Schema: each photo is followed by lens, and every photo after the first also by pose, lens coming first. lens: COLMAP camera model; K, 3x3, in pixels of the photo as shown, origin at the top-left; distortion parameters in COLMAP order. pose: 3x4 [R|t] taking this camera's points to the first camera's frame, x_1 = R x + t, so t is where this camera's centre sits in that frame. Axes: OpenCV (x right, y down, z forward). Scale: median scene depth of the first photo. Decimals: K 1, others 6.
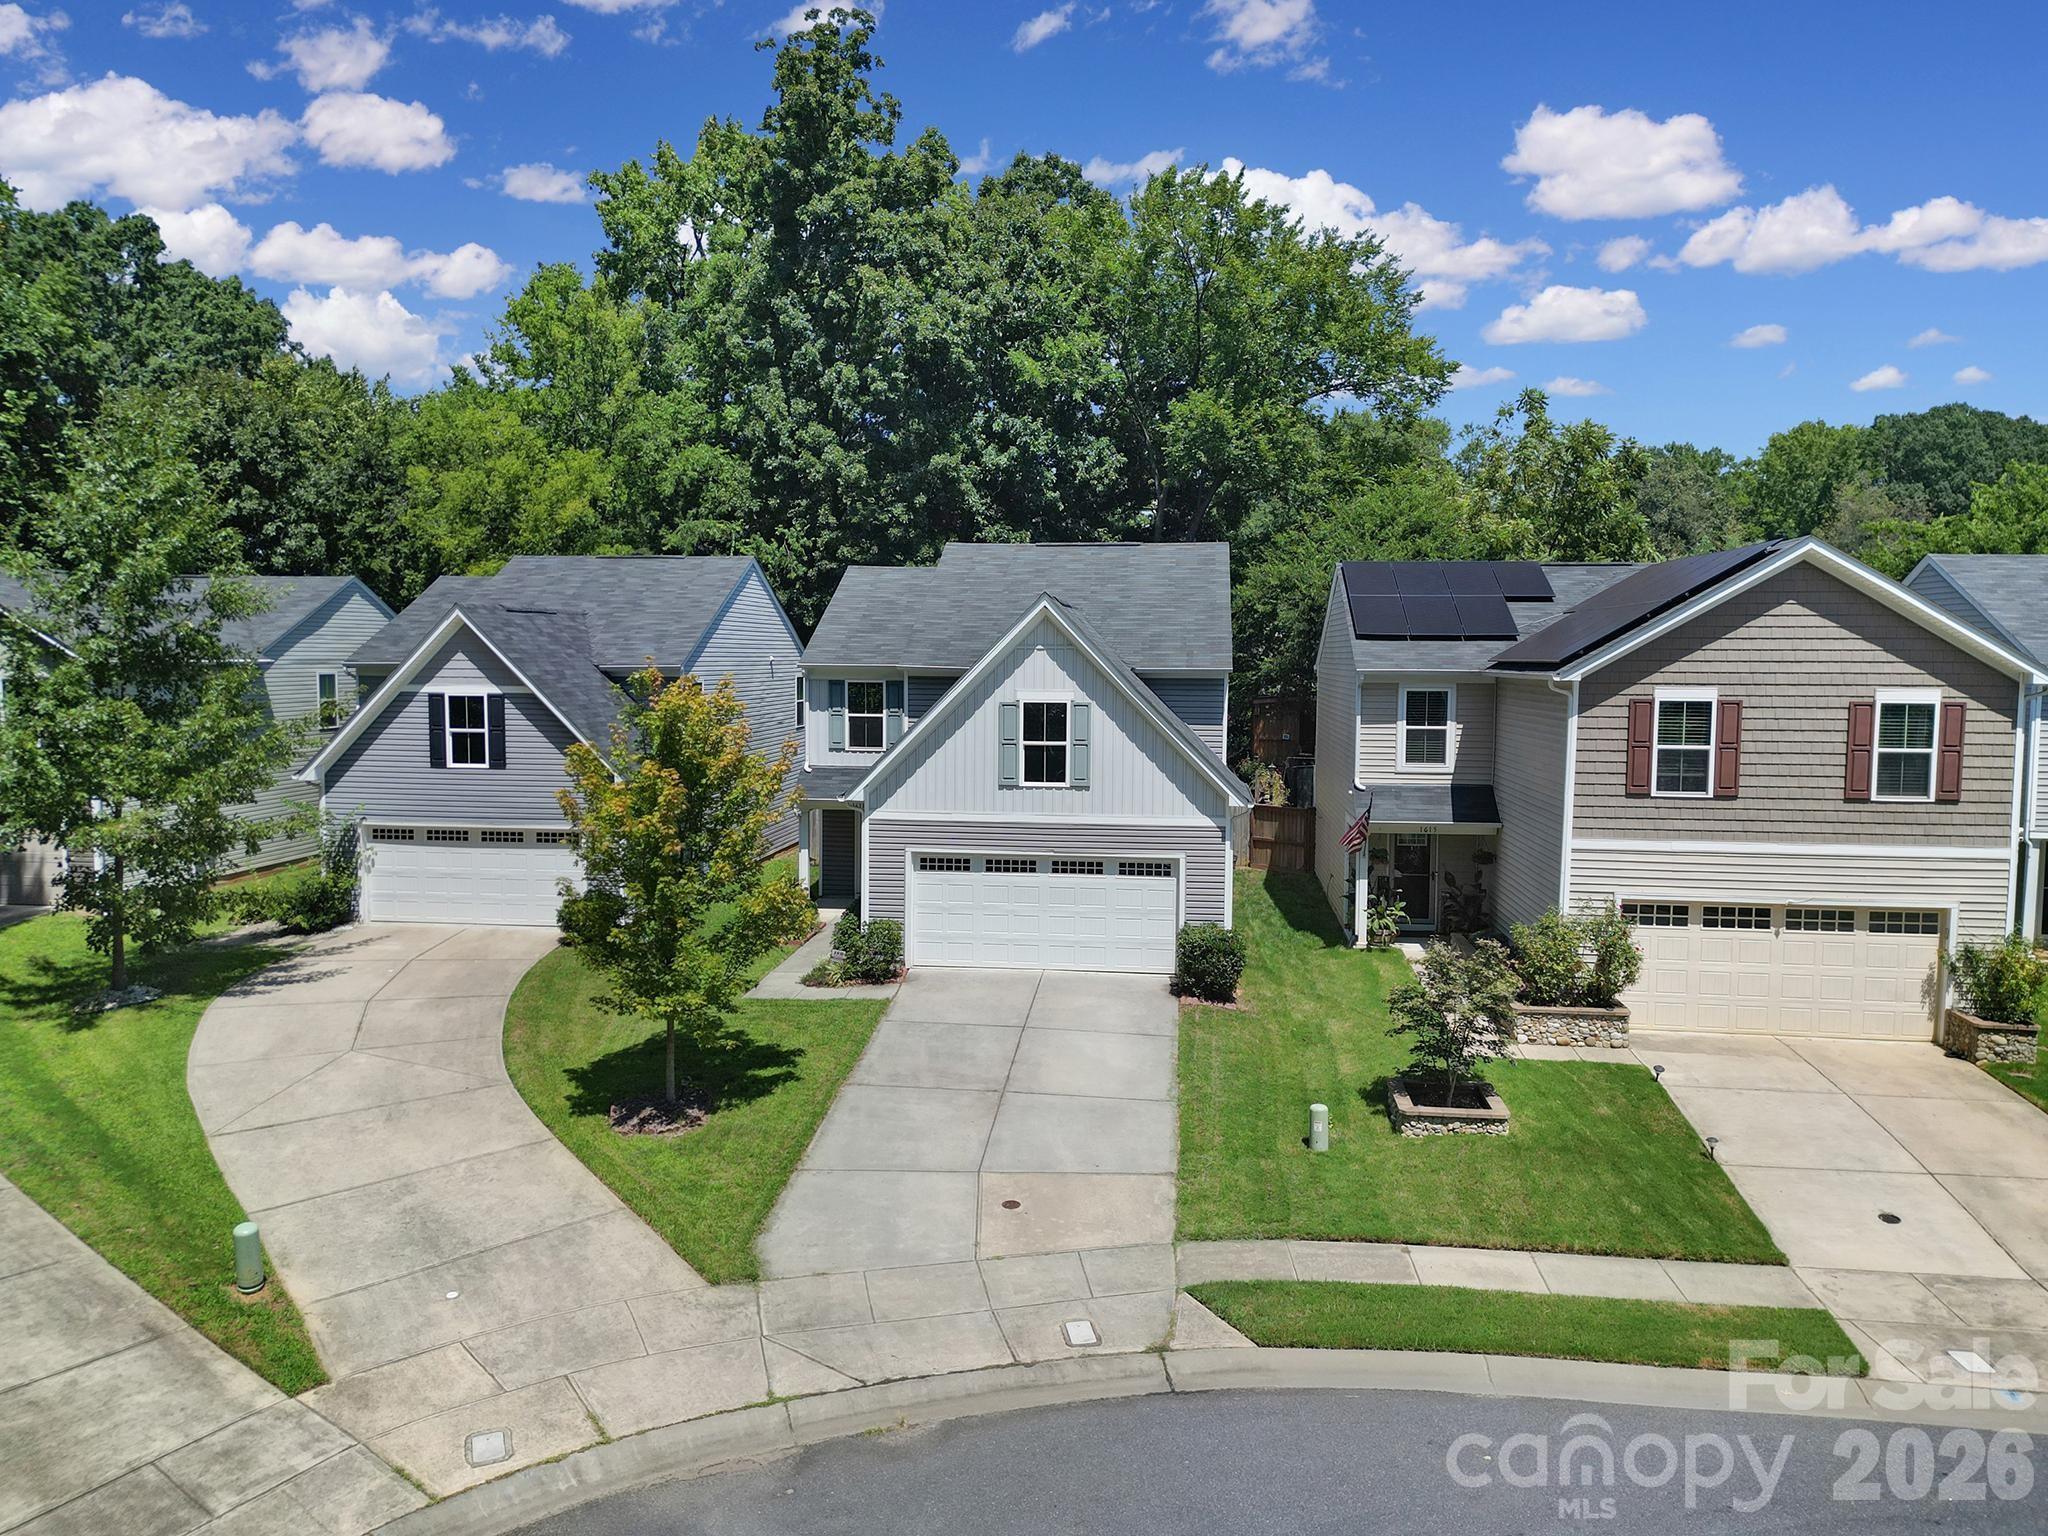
lens RADIAL K [[1453.8, 0, 1030.2], [0, 1453.8, 770.6], [0, 0, 1]] dist [0.028775, -0.004647]
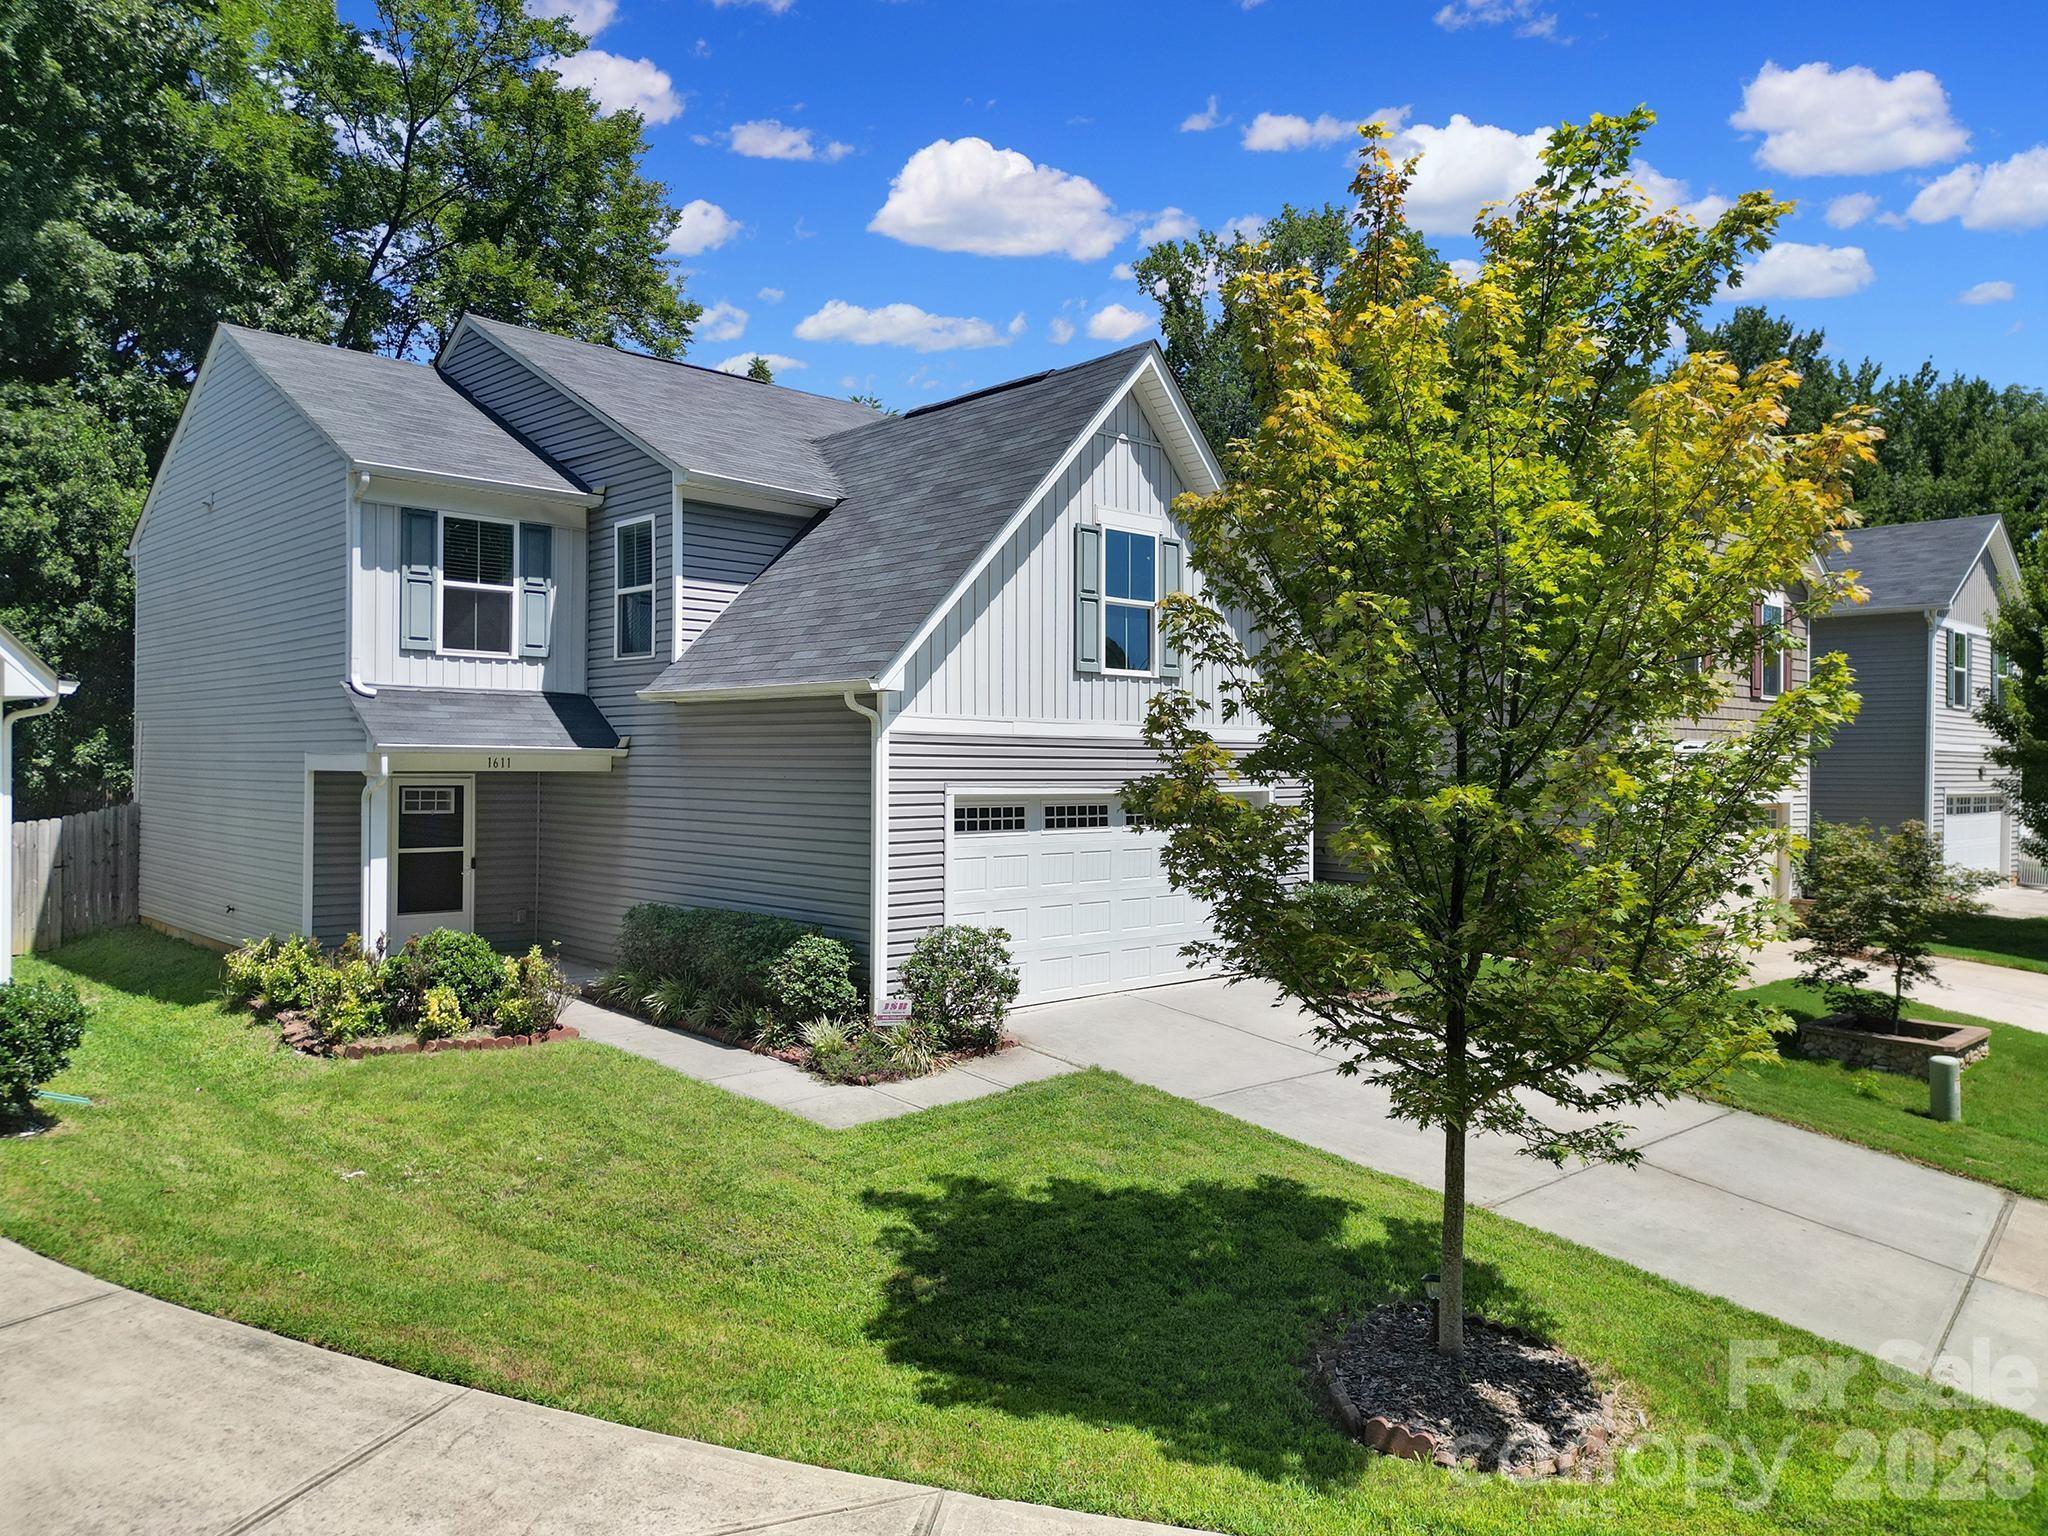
lens RADIAL K [[1453.8, 0, 1030.2], [0, 1453.8, 770.6], [0, 0, 1]] dist [0.028775, -0.004647]
pose [[0.639757, -0.005032, 0.768561, -0.471022], [0.057201, 0.997517, -0.041084, 0.071230], [-0.766446, 0.070246, 0.638456, 0.661227]]
